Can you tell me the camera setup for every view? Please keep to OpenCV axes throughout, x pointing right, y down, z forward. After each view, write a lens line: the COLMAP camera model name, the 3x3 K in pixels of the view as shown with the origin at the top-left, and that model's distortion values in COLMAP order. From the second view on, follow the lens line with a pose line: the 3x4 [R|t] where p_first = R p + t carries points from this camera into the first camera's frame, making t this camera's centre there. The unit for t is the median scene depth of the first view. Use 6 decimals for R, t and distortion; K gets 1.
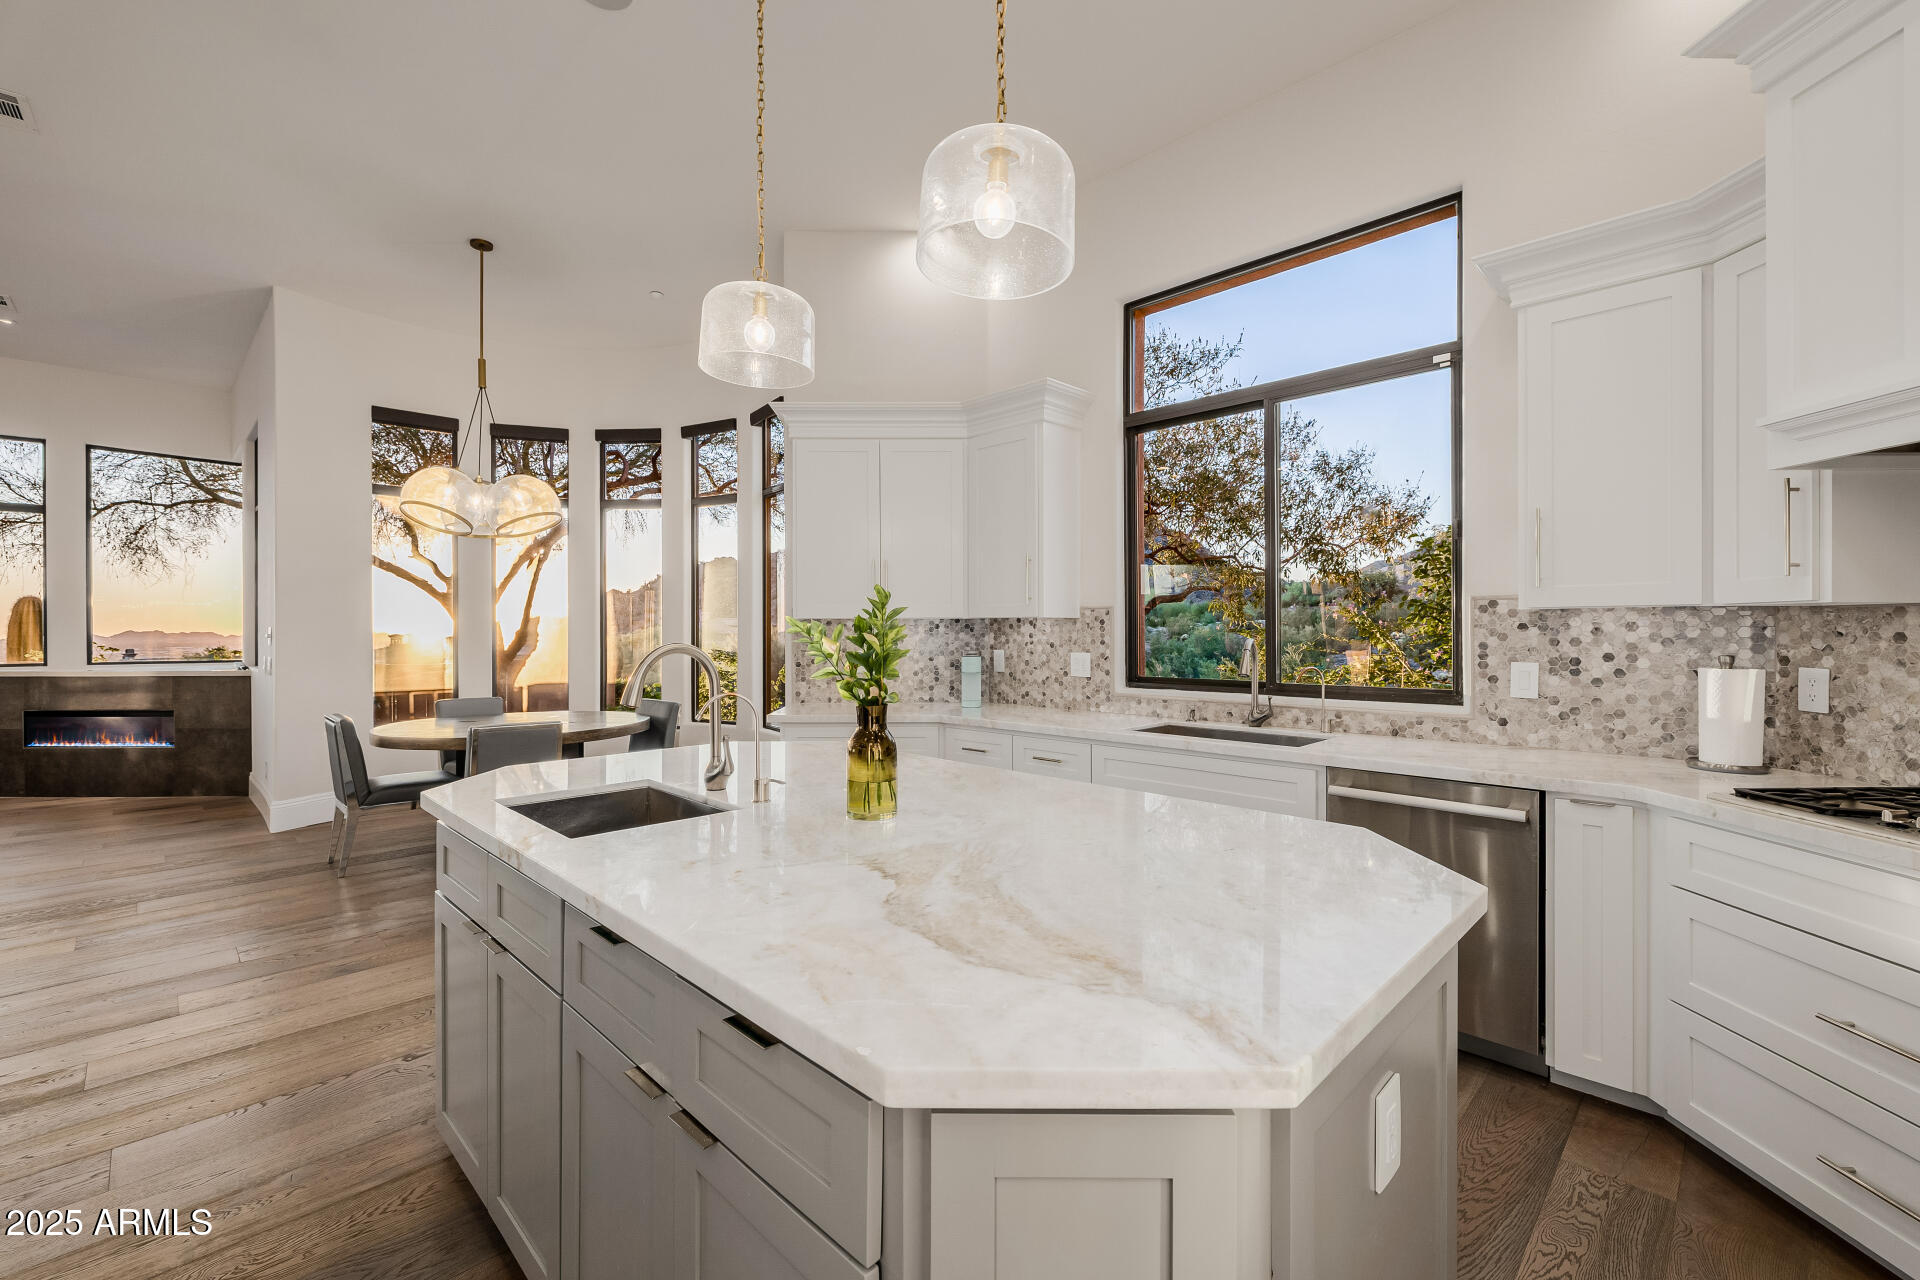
lens RADIAL K [[805.7, 0, 961.4], [0, 805.7, 628.3], [0, 0, 1]] dist [-0.005739, 0.000557]
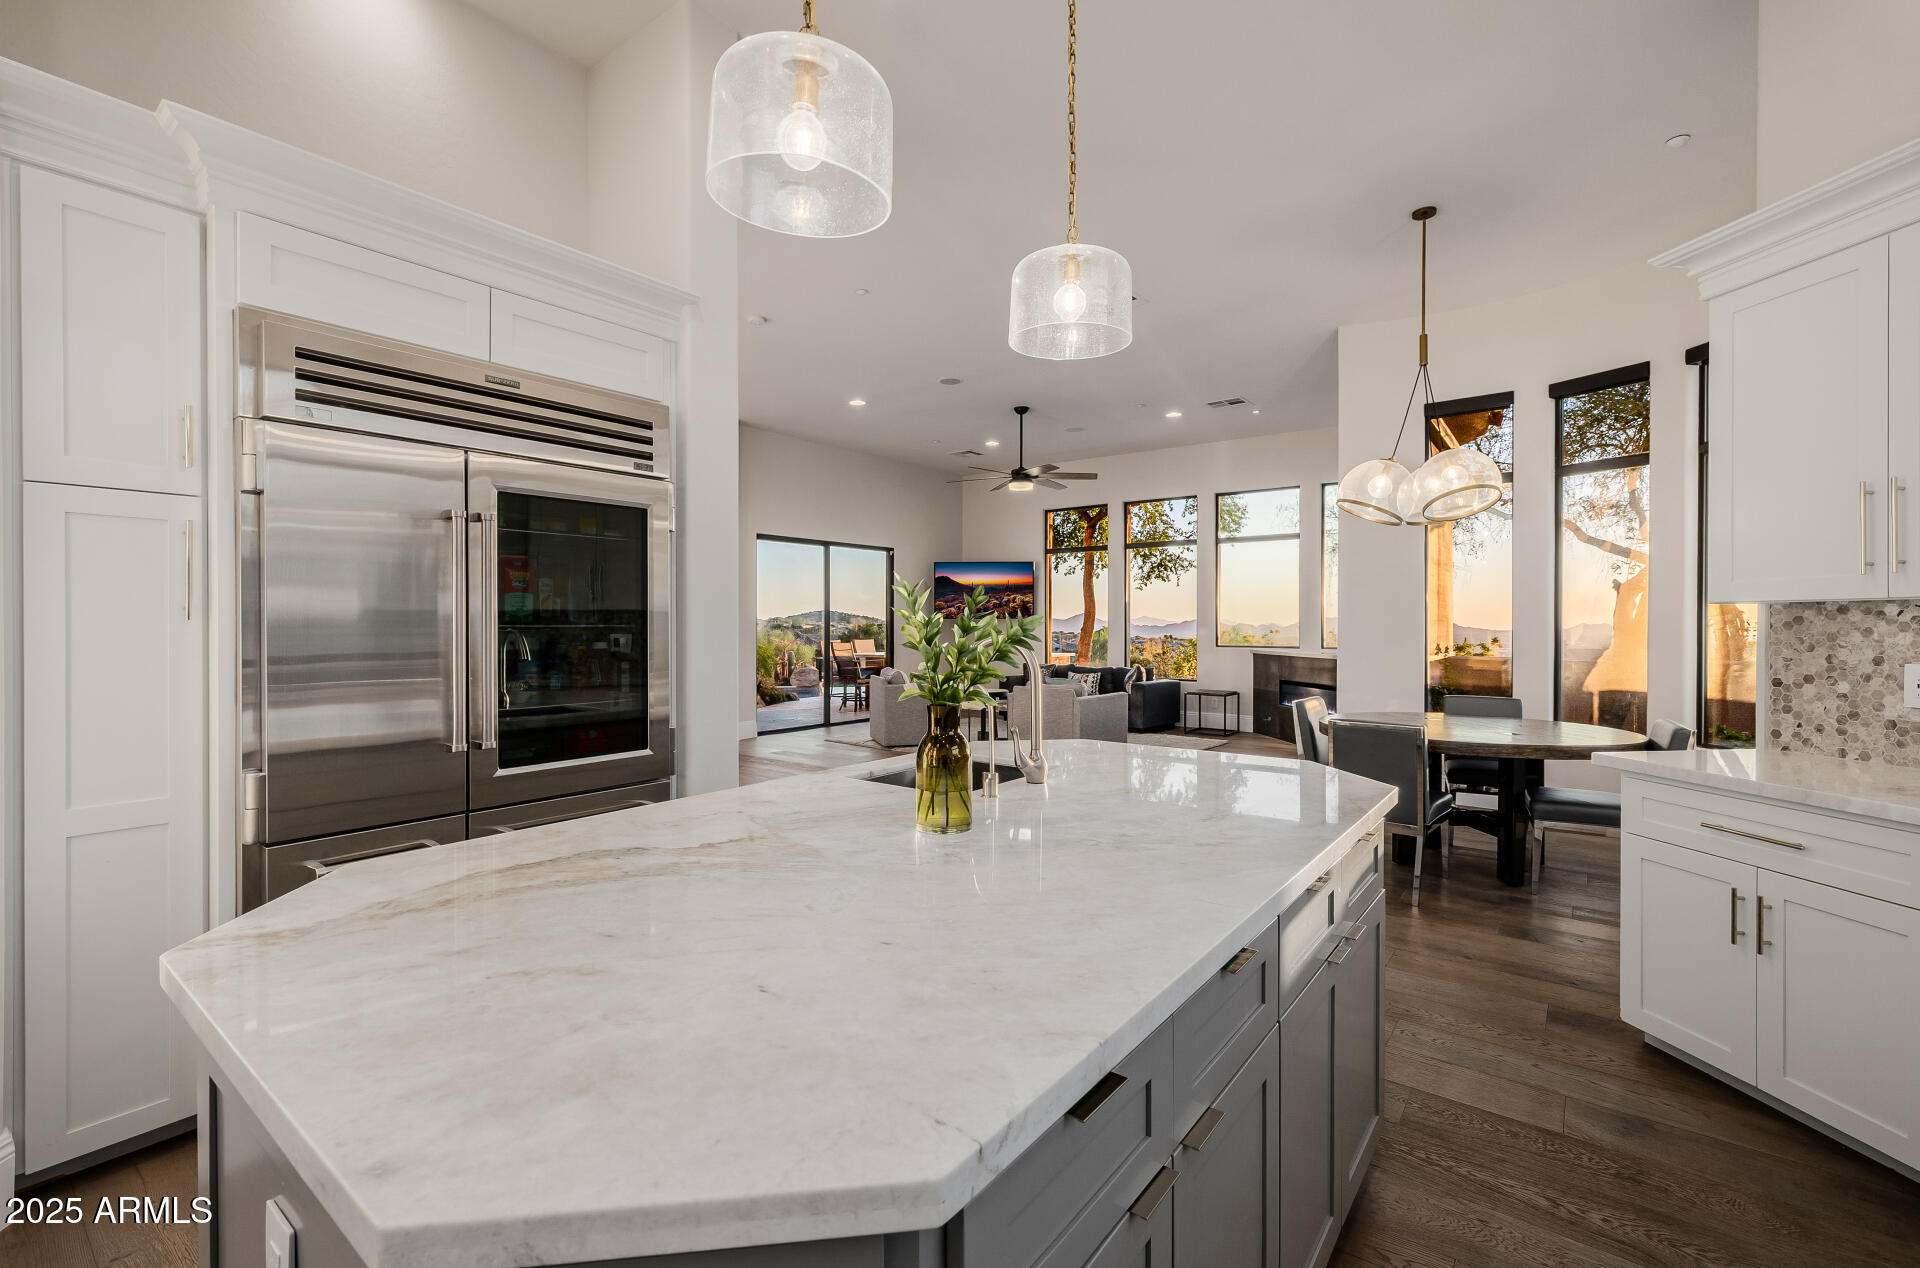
lens RADIAL K [[833.7, 0, 964.0], [0, 833.7, 632.8], [0, 0, 1]] dist [-0.002241, 0.000019]
pose [[0.119649, 0.012110, -0.992742, 0.235316], [0.001356, 0.999923, 0.012361, 0.000918], [0.992815, -0.002825, 0.119623, 0.263559]]
